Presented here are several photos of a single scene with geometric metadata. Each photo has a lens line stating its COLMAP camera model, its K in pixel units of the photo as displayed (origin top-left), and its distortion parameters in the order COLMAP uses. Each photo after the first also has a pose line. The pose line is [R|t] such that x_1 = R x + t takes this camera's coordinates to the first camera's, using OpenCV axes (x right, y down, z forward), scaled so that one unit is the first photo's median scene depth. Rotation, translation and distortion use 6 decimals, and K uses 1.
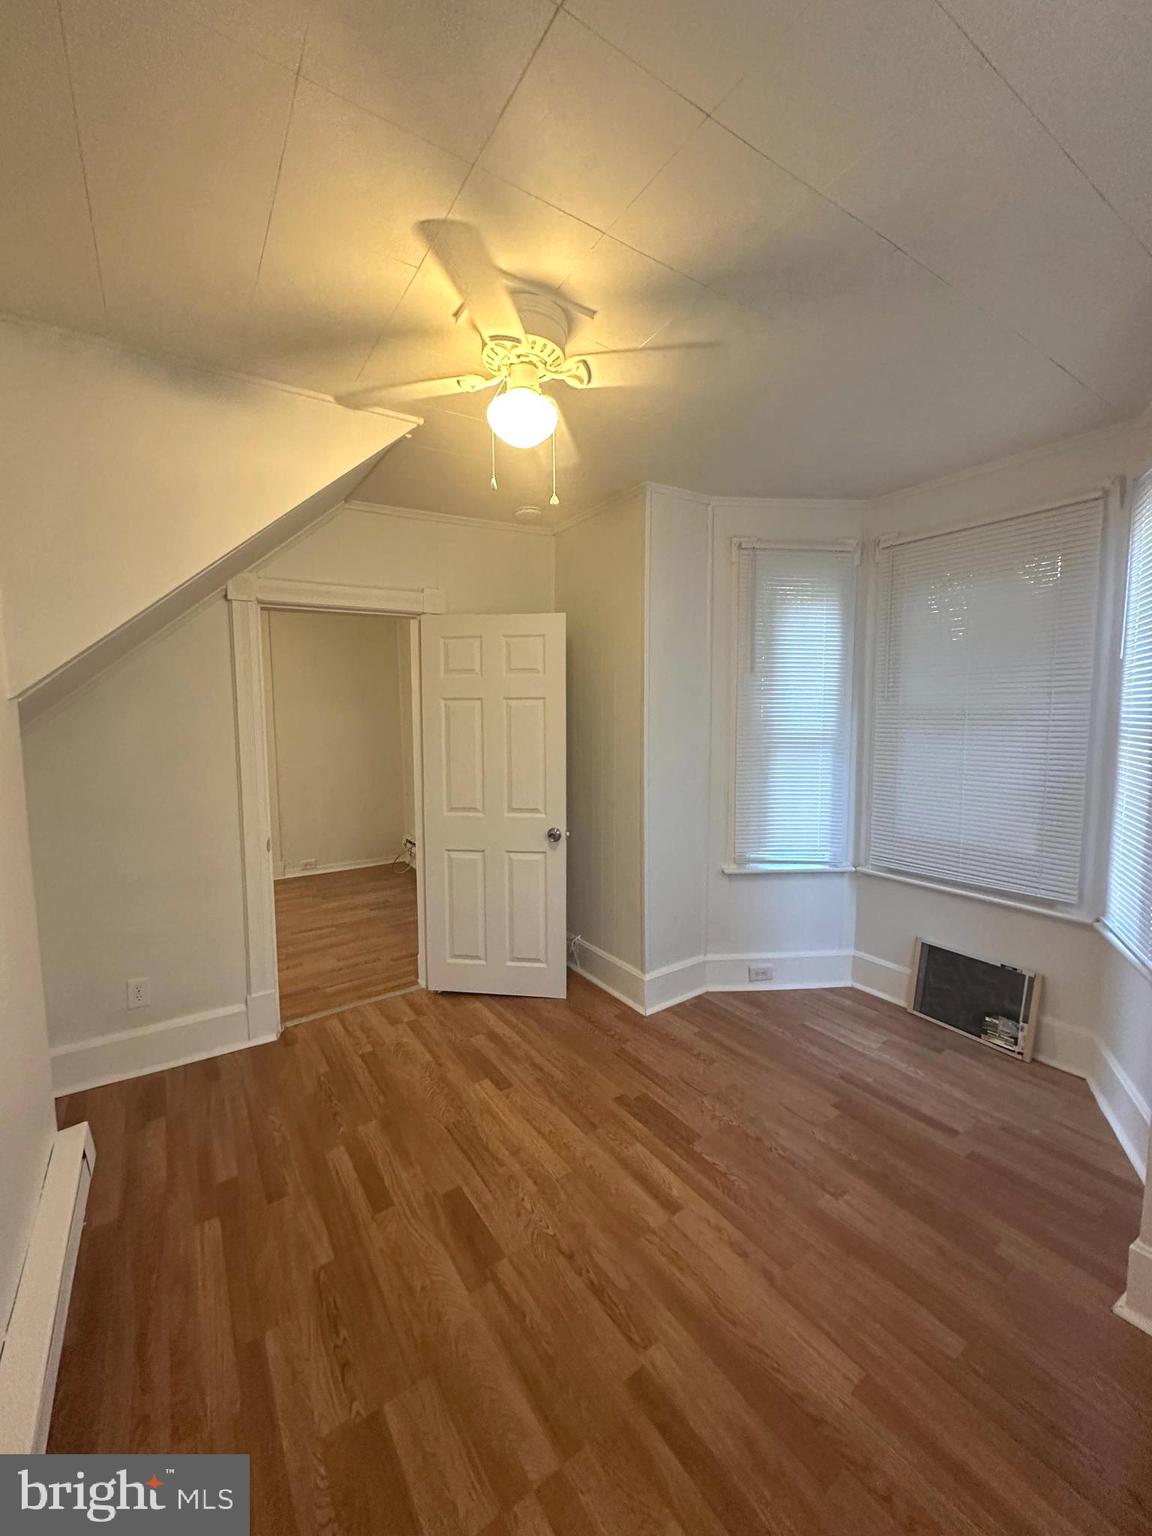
lens RADIAL K [[611.8, 0, 576.6], [0, 611.8, 769.2], [0, 0, 1]] dist [0.000873, 0.000582]
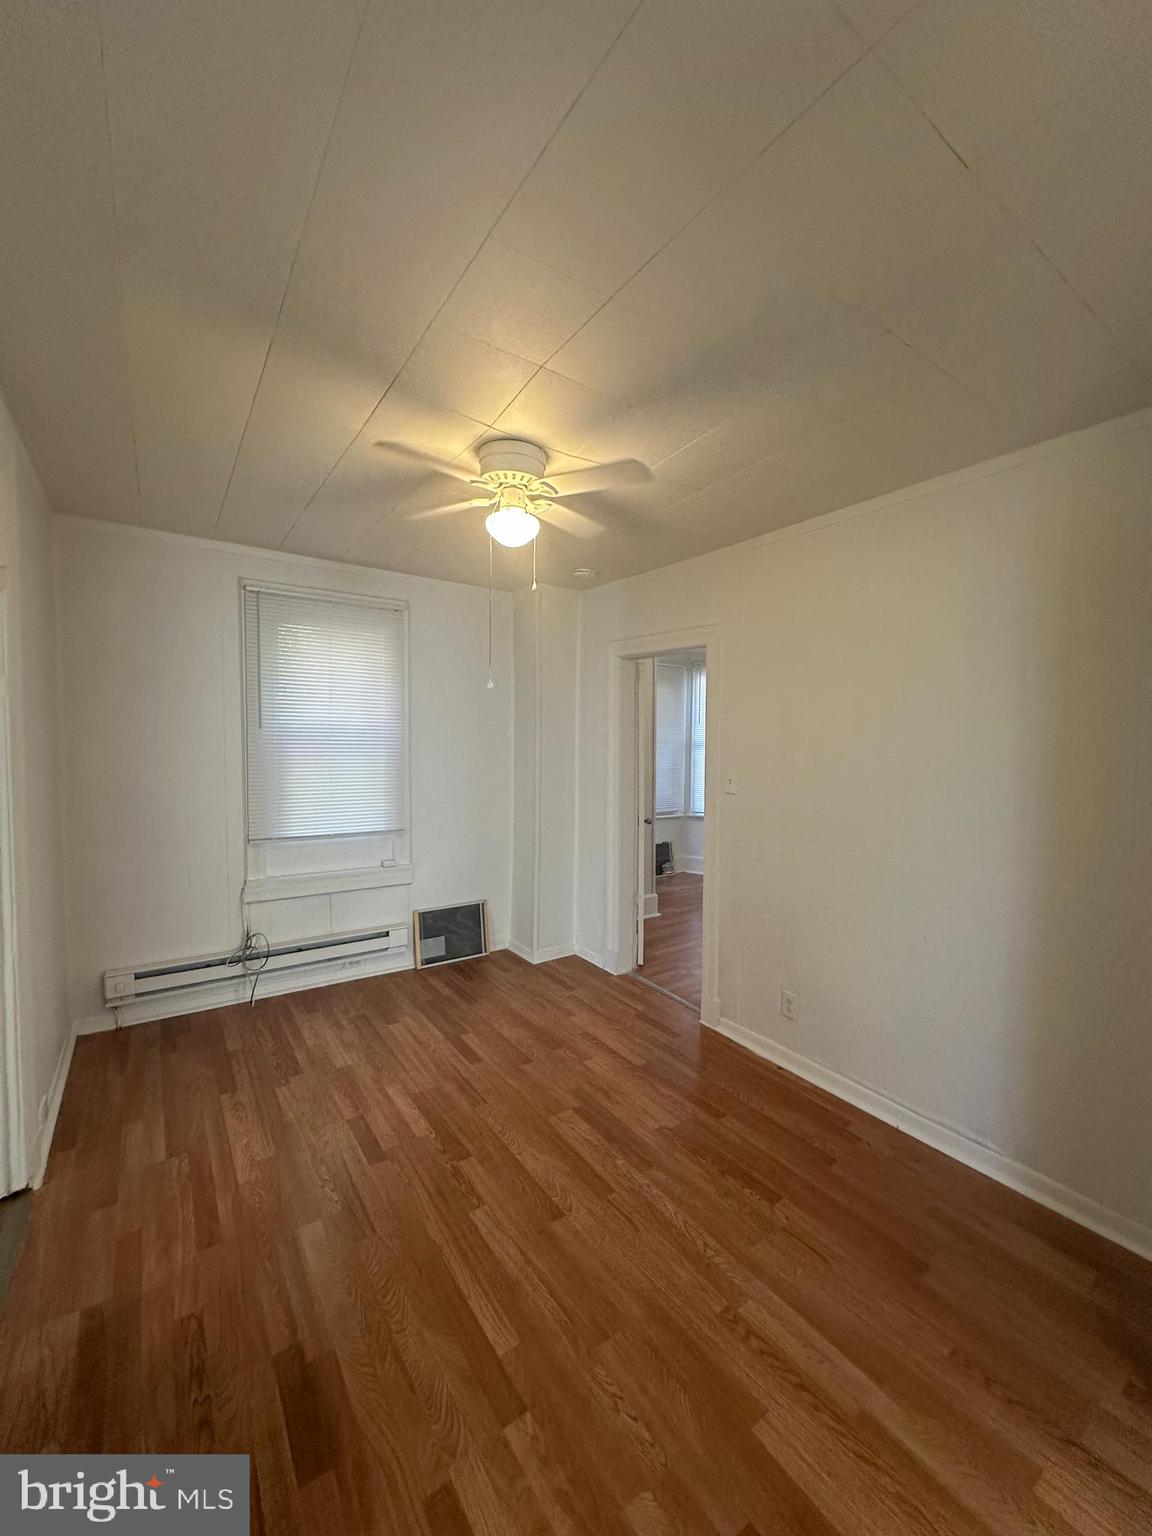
lens RADIAL K [[609.4, 0, 576.0], [0, 609.4, 769.2], [0, 0, 1]] dist [-0.000054, 0.000023]
pose [[-0.022060, -0.043994, 0.998788, -2.242500], [0.080008, 0.995749, 0.045627, -0.149583], [-0.996550, 0.080917, -0.018447, 1.748052]]
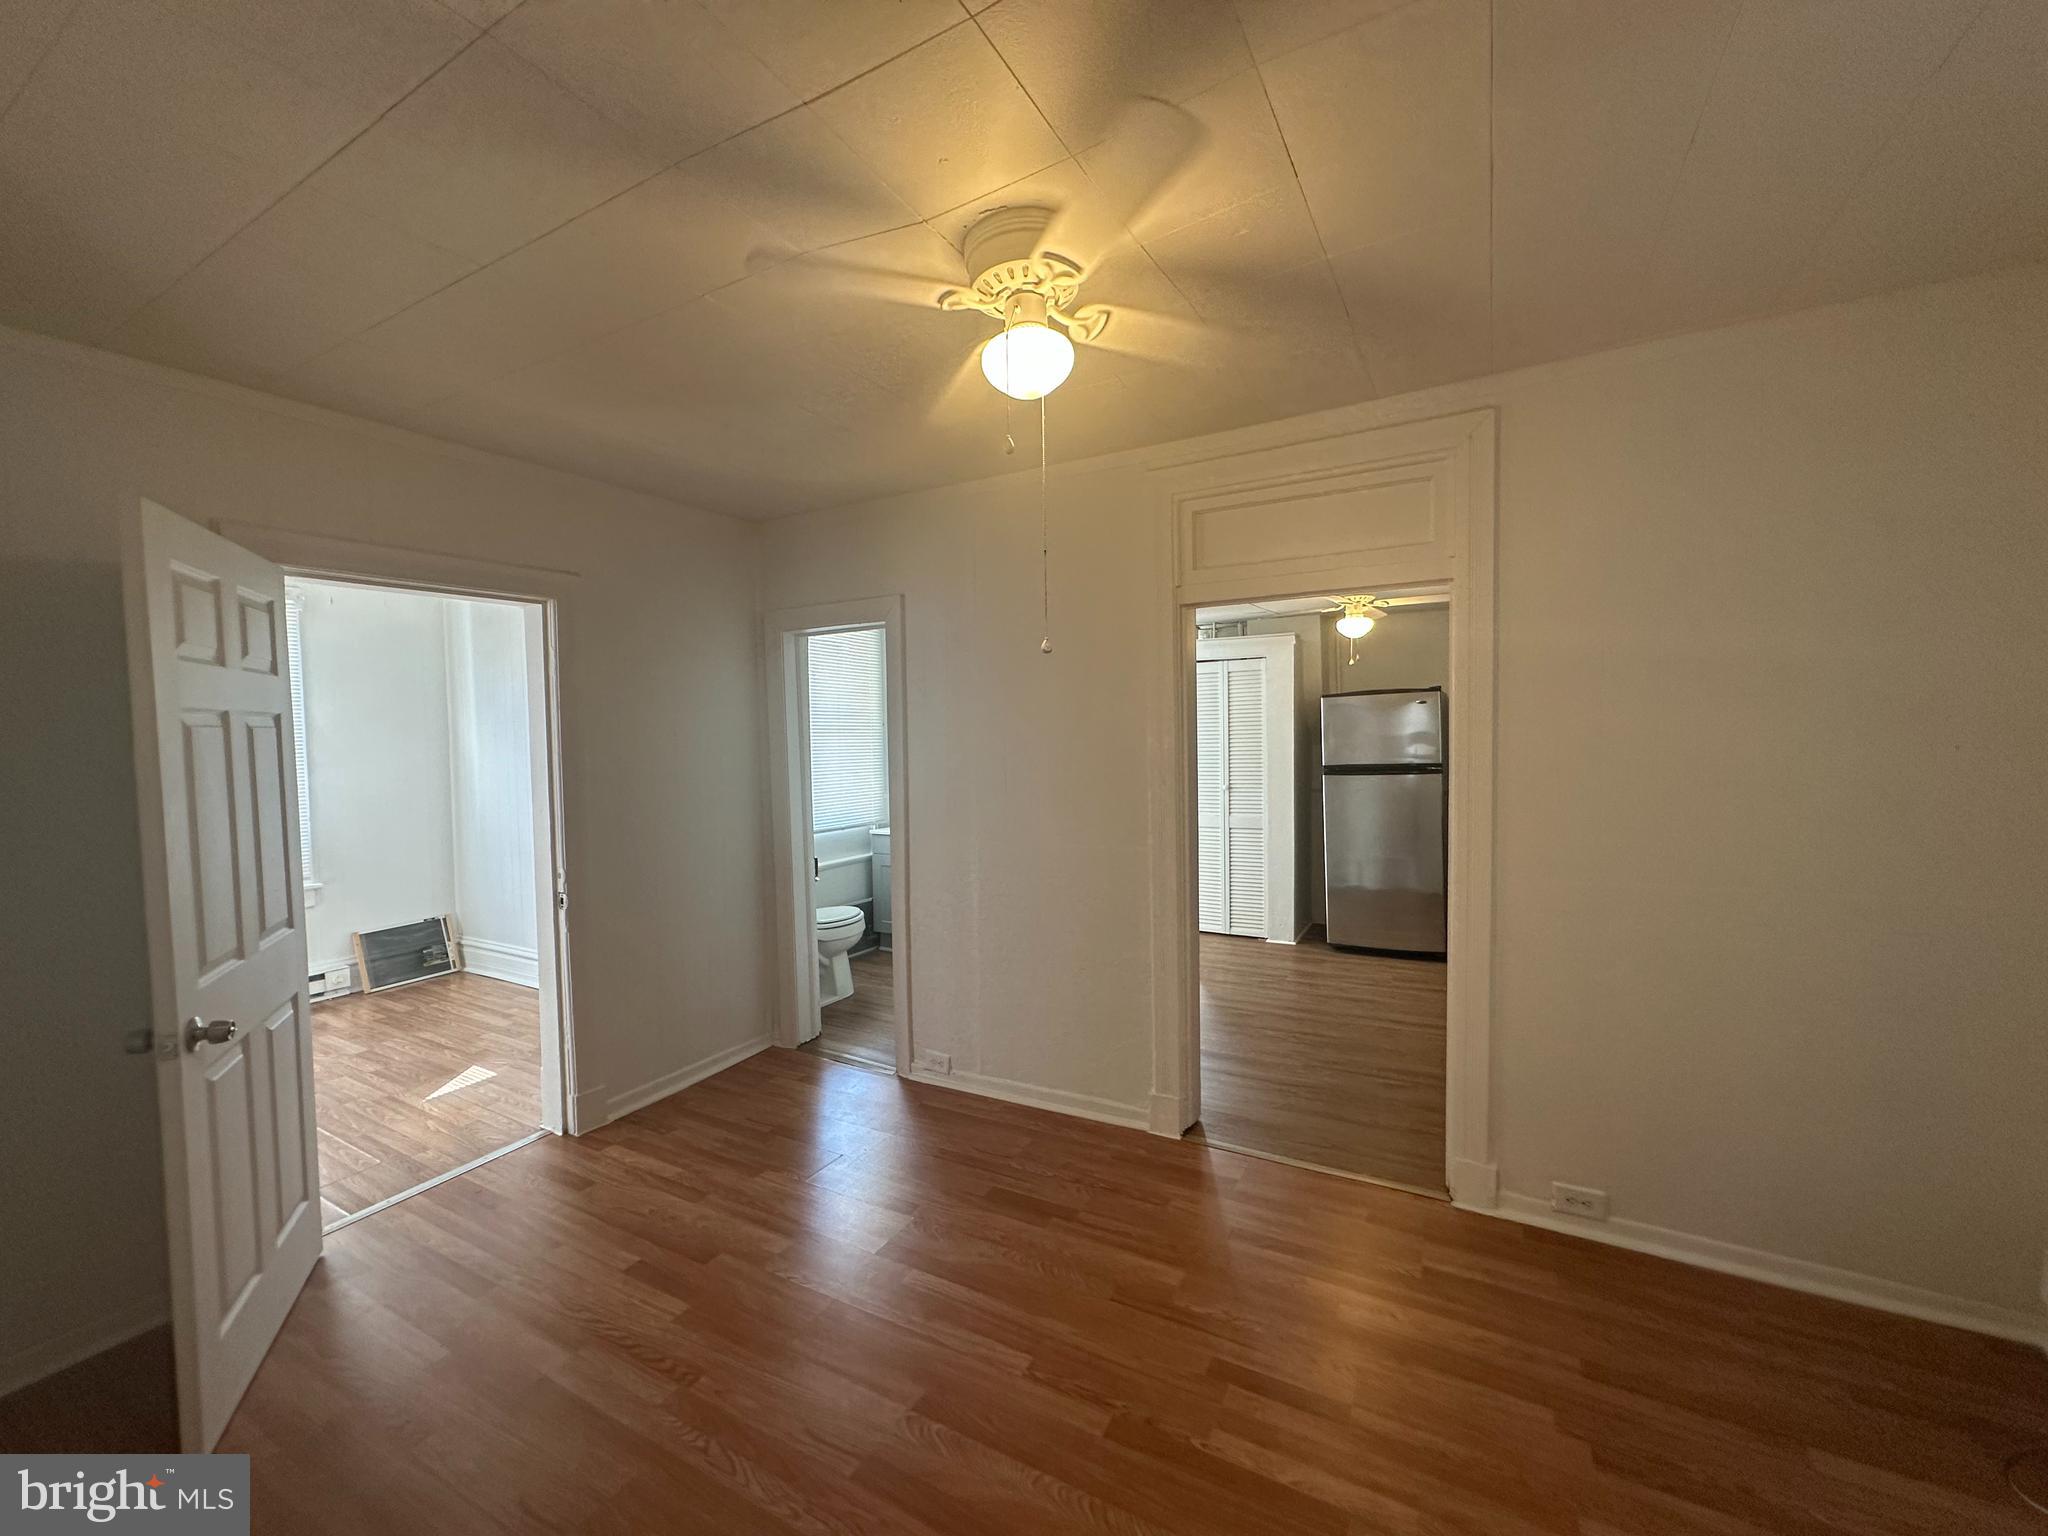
lens RADIAL K [[819.8, 0, 1025.9], [0, 819.8, 767.1], [0, 0, 1]] dist [0.002165, 0.000437]
pose [[0.457928, 0.041648, -0.888013, -0.556860], [-0.065527, 0.997766, 0.013005, -0.138413], [0.886571, 0.052233, 0.459634, 1.473183]]
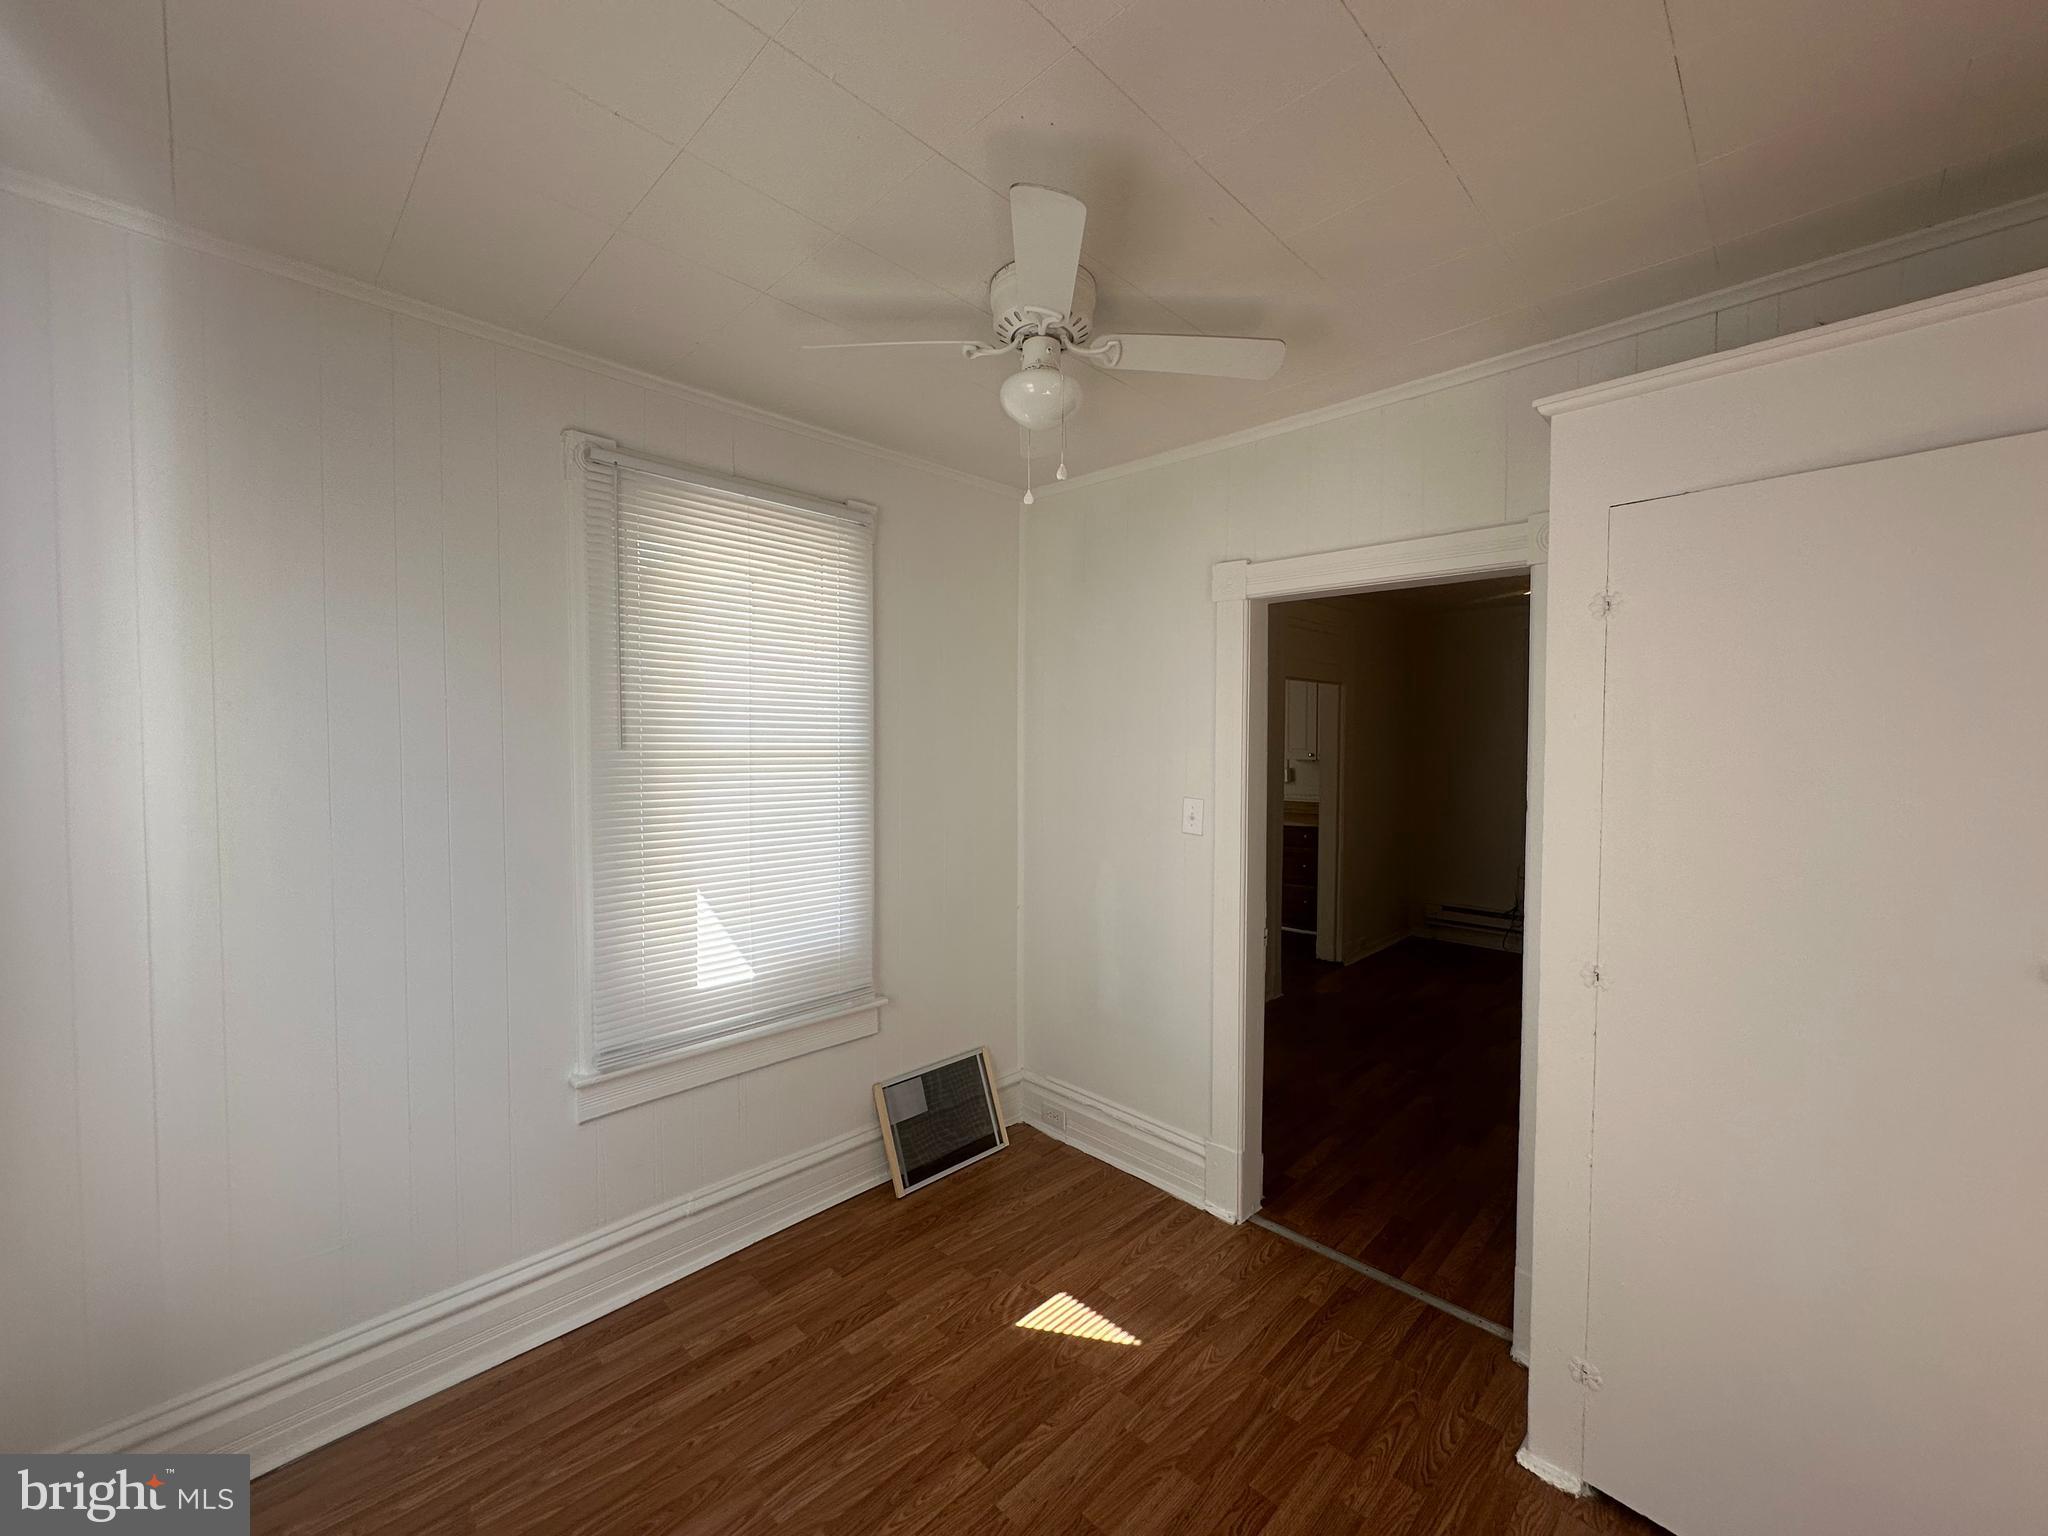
lens RADIAL K [[812.5, 0, 1021.8], [0, 812.5, 768.4], [0, 0, 1]] dist [-0.000054, 0.000023]
pose [[0.978189, 0.002922, 0.207697, -2.865369], [0.008521, 0.998495, -0.054182, -0.025466], [-0.207542, 0.054770, 0.976692, 0.235163]]
